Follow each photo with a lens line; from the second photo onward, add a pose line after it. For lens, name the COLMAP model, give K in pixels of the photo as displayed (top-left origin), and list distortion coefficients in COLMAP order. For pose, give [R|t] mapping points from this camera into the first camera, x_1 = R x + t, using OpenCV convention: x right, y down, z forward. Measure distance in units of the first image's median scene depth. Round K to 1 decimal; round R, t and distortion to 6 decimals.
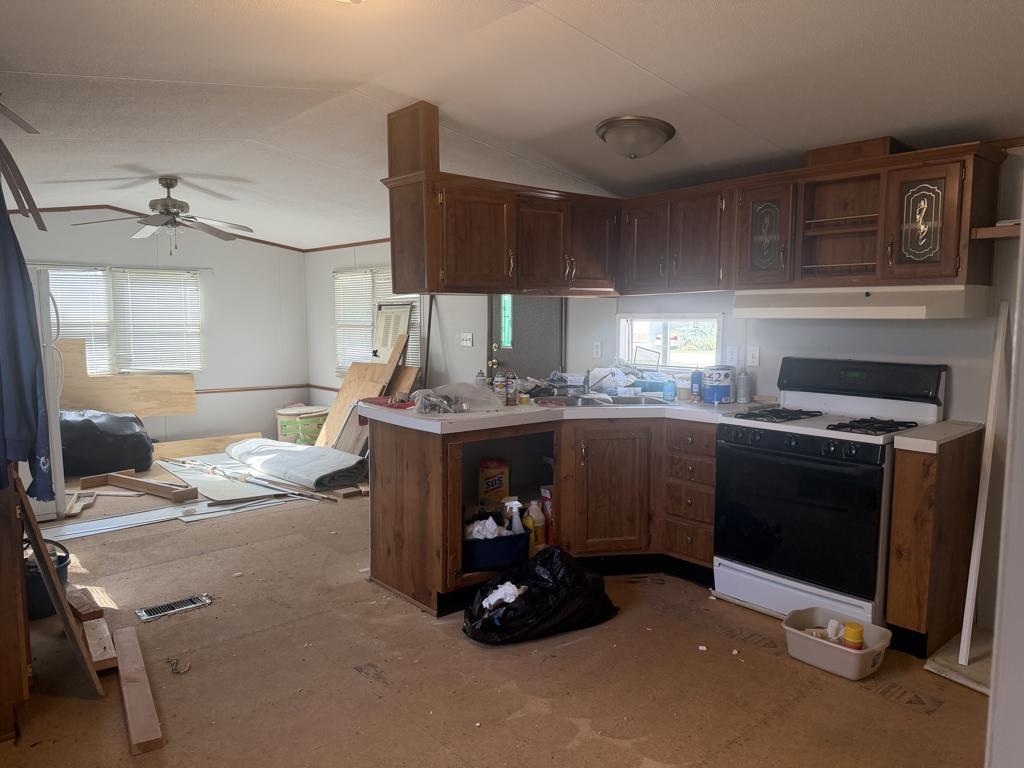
lens RADIAL K [[726.7, 0, 507.2], [0, 726.7, 384.6], [0, 0, 1]] dist [-0.005630, -0.002801]
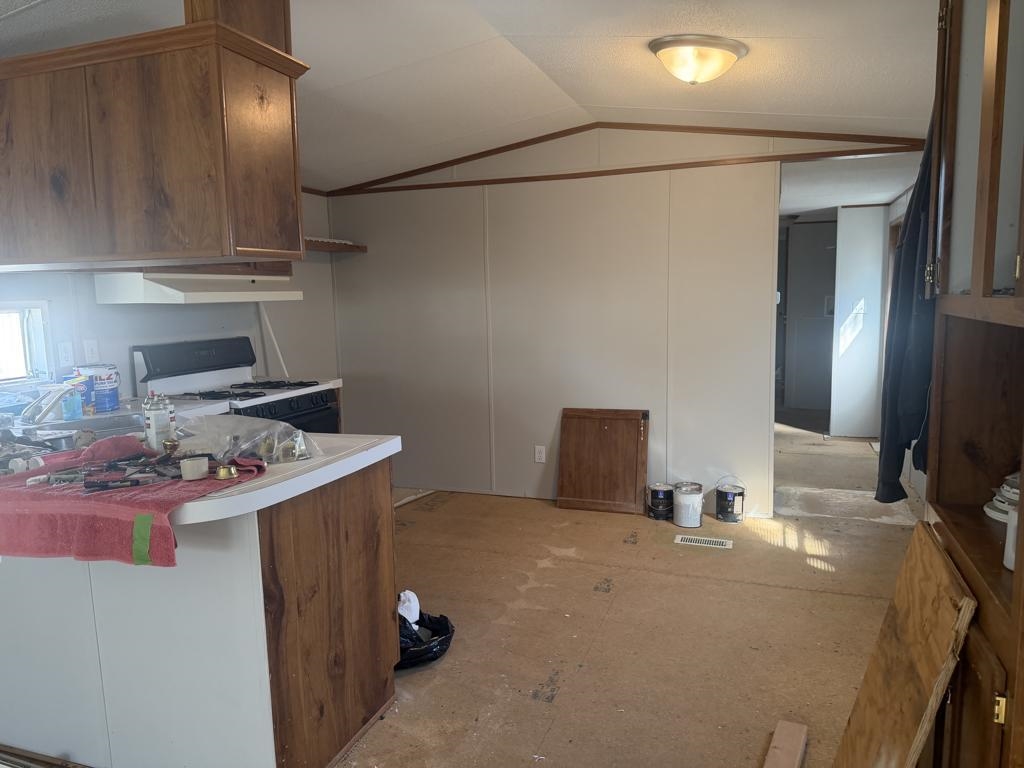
lens RADIAL K [[726.7, 0, 508.4], [0, 726.7, 385.1], [0, 0, 1]] dist [-0.005630, -0.002801]
pose [[-0.493740, -0.103951, 0.863374, -0.801522], [0.109301, 0.977538, 0.180203, -0.127100], [-0.862713, 0.183342, -0.471287, 1.238417]]
